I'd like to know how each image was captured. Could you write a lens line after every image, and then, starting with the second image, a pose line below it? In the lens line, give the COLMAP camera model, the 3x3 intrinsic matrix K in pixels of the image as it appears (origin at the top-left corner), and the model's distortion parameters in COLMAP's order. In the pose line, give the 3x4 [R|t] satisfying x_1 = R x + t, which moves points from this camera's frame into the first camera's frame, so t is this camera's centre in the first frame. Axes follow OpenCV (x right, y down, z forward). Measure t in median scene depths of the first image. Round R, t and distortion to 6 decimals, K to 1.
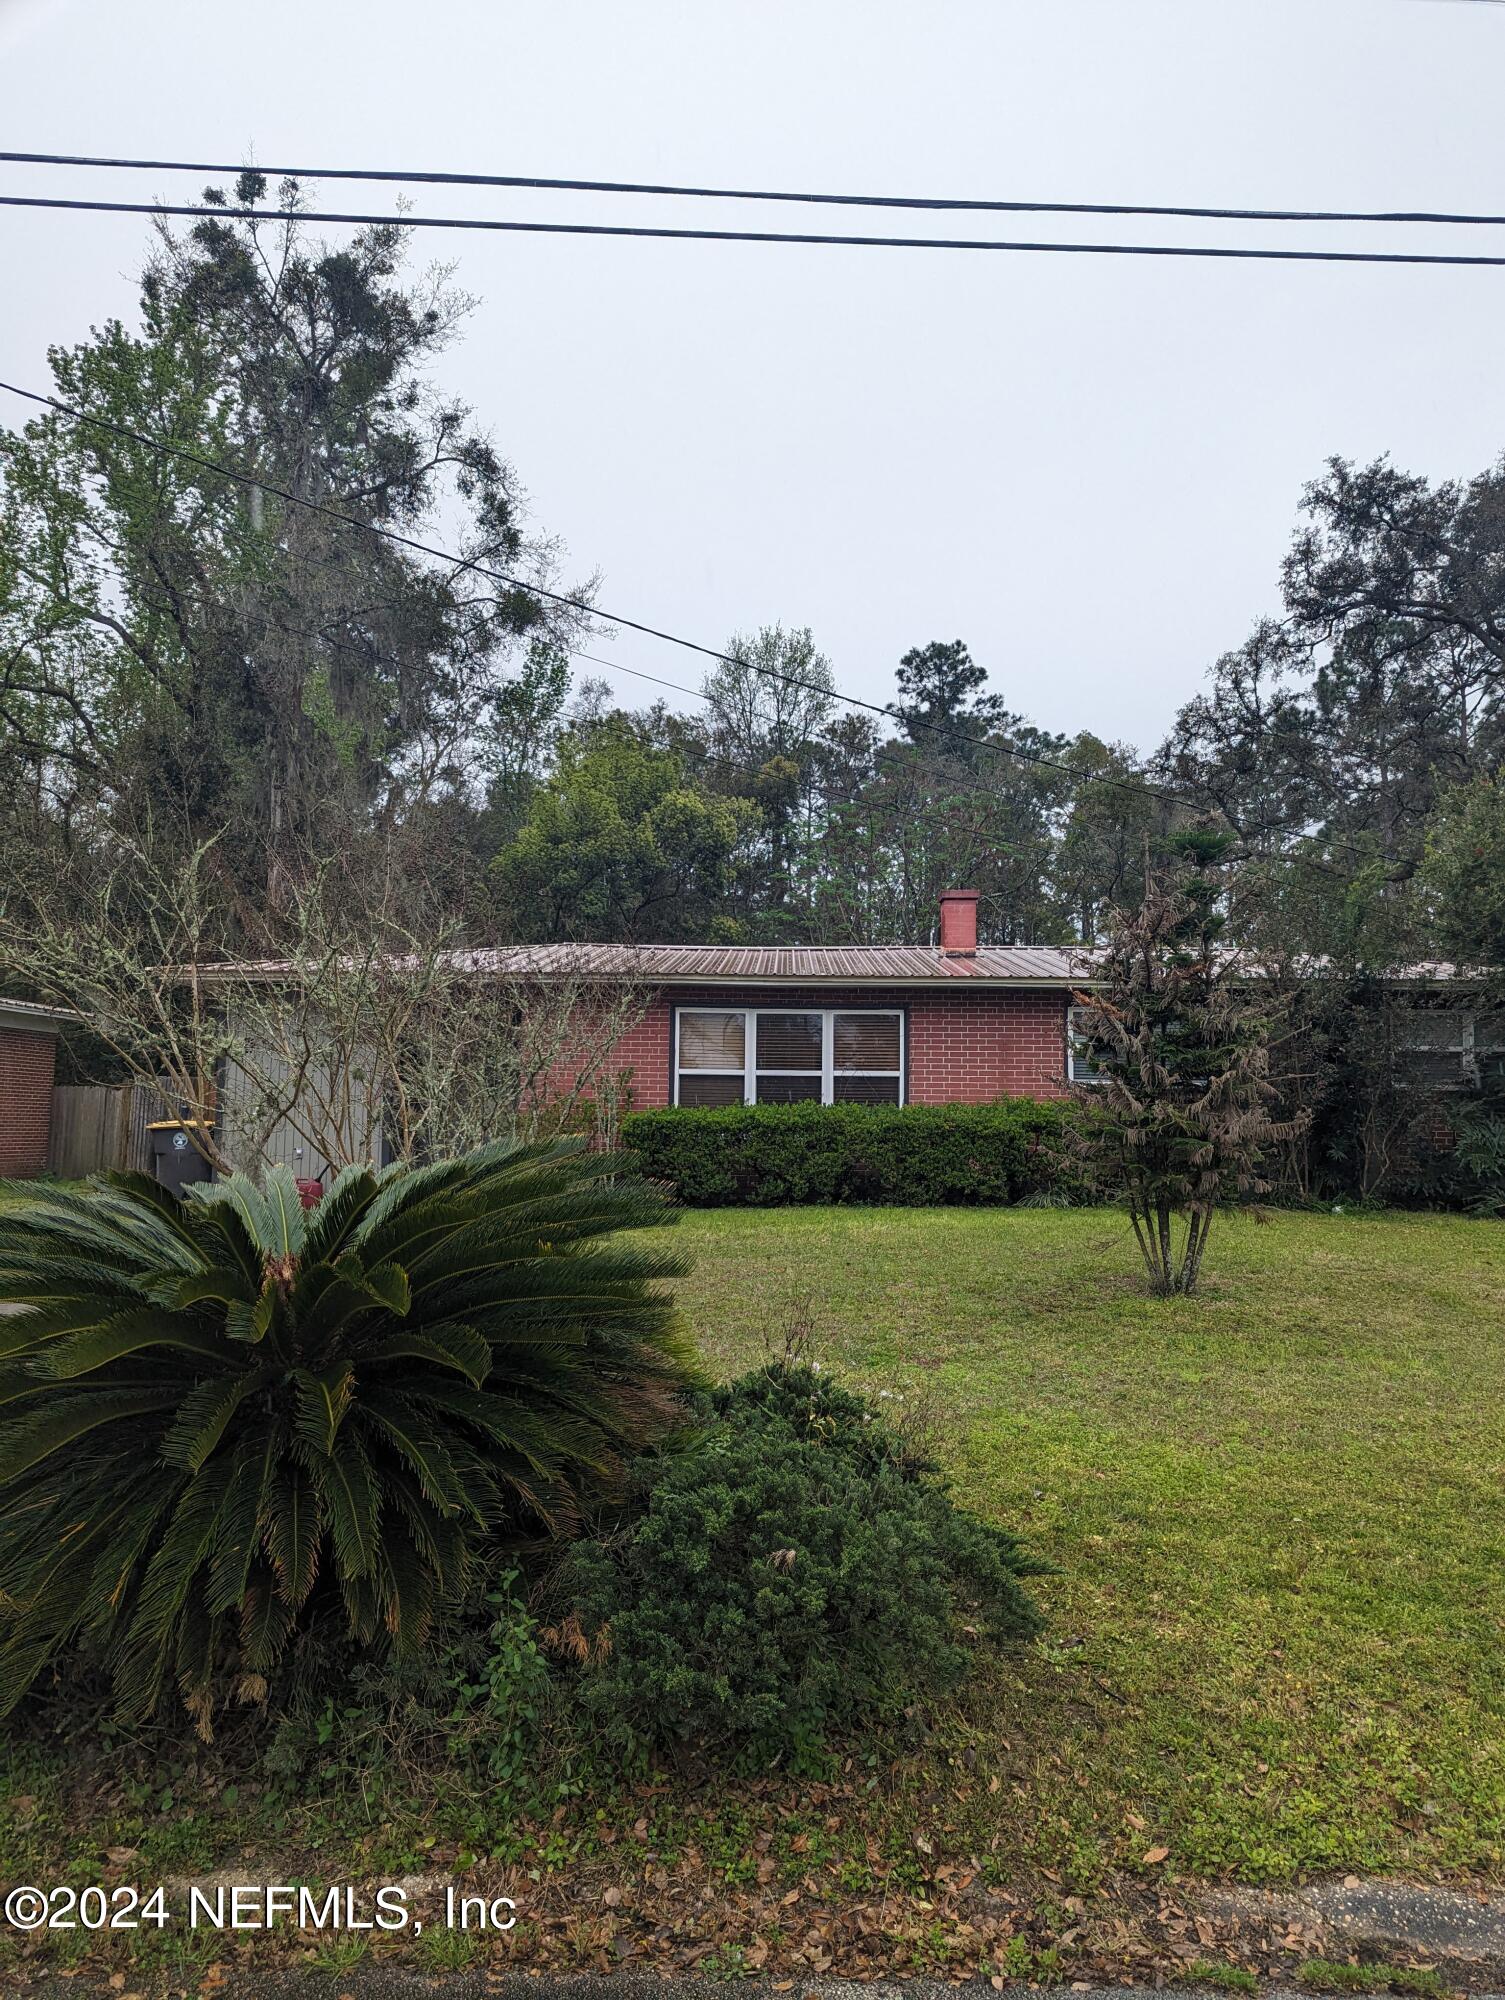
lens RADIAL K [[1399.1, 0, 752.2], [0, 1399.1, 1015.9], [0, 0, 1]] dist [0.038012, -0.006932]
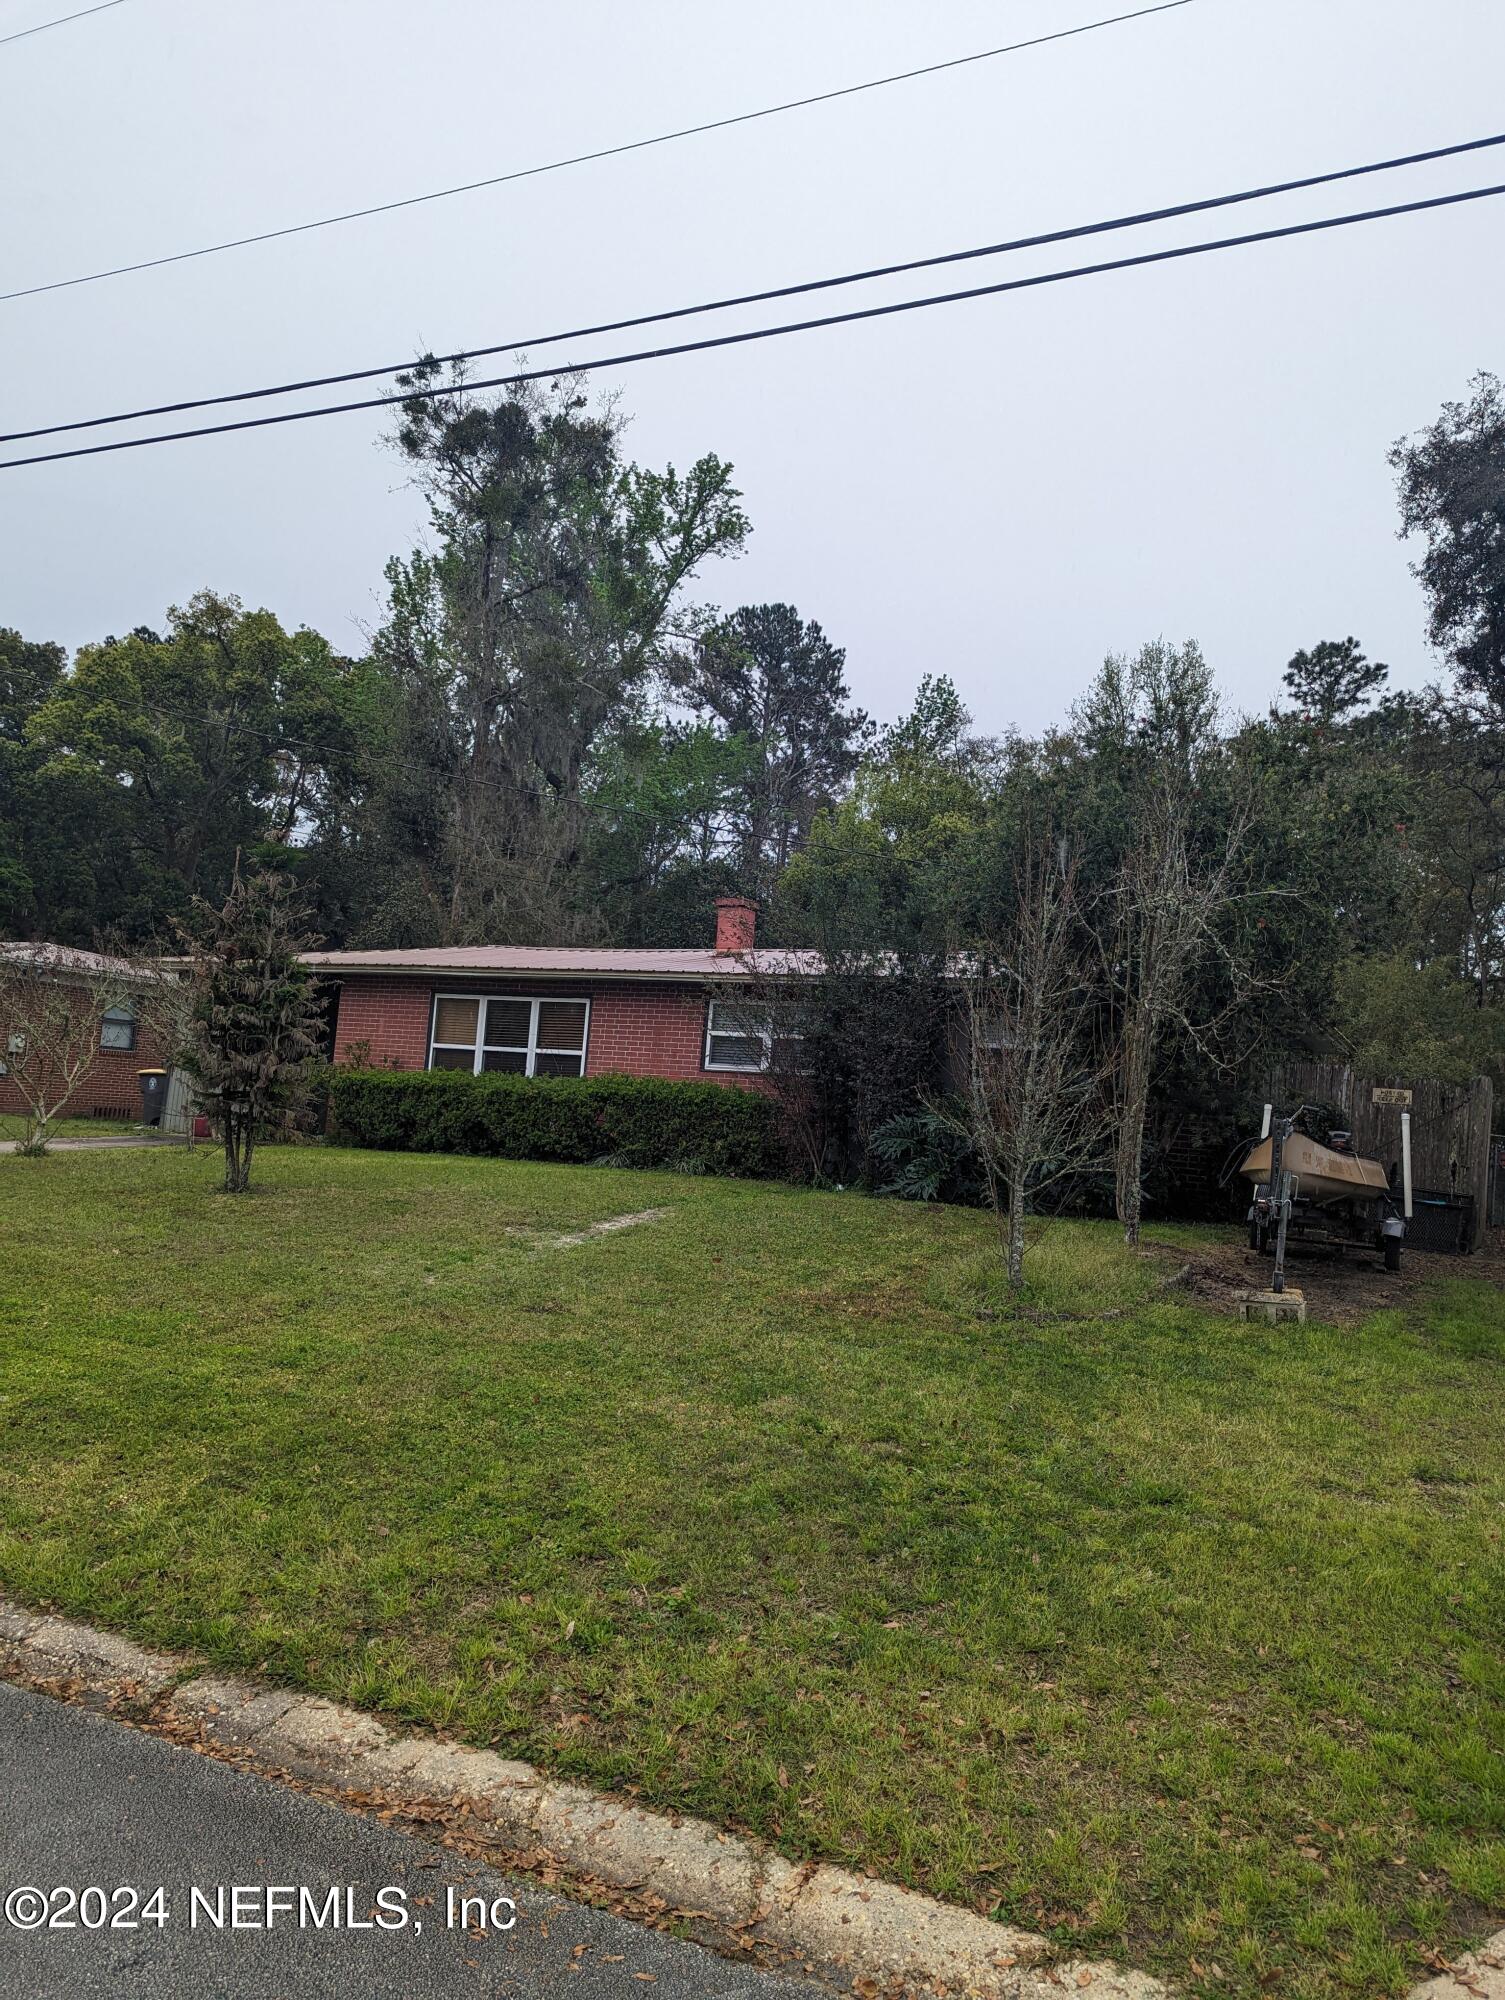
lens RADIAL K [[1375.6, 0, 752.5], [0, 1375.6, 1000.0], [0, 0, 1]] dist [-0.002840, -0.002275]
pose [[0.889955, 0.015535, -0.455784, 0.614029], [-0.028471, 0.999363, -0.021529, 0.014533], [0.455159, 0.032137, 0.889830, 0.033459]]
